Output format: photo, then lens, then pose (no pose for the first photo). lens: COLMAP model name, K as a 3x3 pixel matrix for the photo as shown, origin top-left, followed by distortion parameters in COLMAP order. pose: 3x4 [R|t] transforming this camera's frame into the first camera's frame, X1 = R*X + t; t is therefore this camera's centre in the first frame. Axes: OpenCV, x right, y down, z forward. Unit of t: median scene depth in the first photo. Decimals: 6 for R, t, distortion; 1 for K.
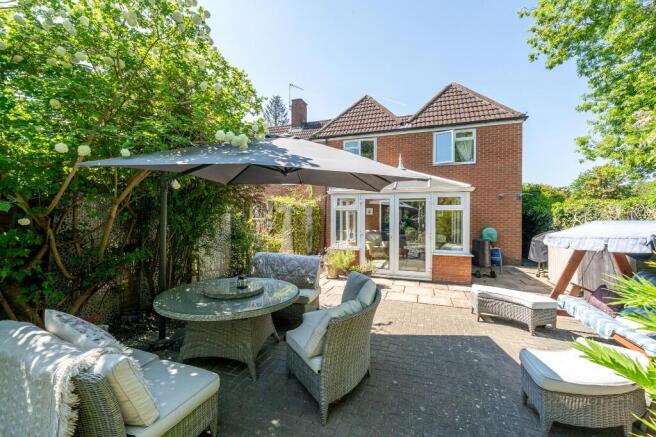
lens RADIAL K [[273.0, 0, 323.5], [0, 273.0, 215.4], [0, 0, 1]] dist [0.001615, -0.000025]
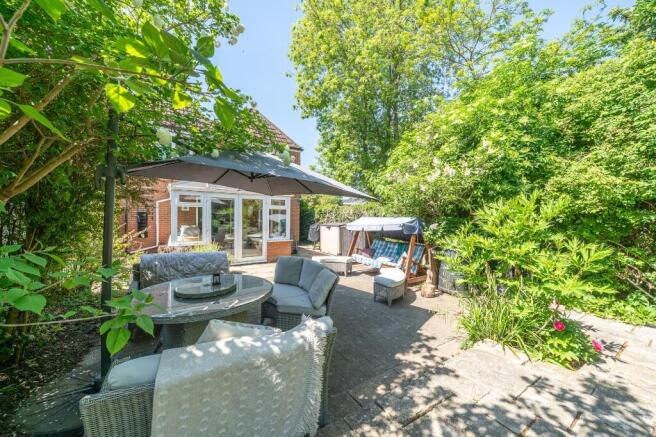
lens RADIAL K [[241.7, 0, 328.0], [0, 241.7, 218.5], [0, 0, 1]] dist [-0.001779, -0.000111]
pose [[0.606328, -0.012472, 0.795117, -0.261626], [-0.014047, 0.999553, 0.026390, -0.004867], [-0.795090, -0.027170, 0.605882, 0.038615]]
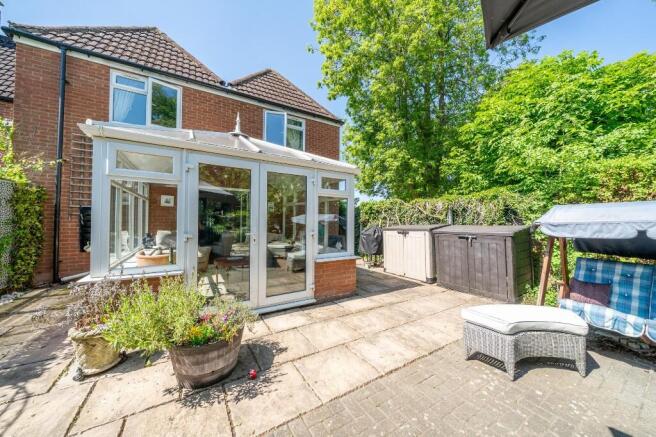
lens RADIAL K [[229.0, 0, 326.9], [0, 229.0, 217.4], [0, 0, 1]] dist [-0.002565, -0.000229]
pose [[0.622378, 0.010914, 0.782640, -0.014439], [-0.006542, 0.999940, -0.008742, 0.028703], [-0.782689, 0.000321, 0.622413, 0.460361]]
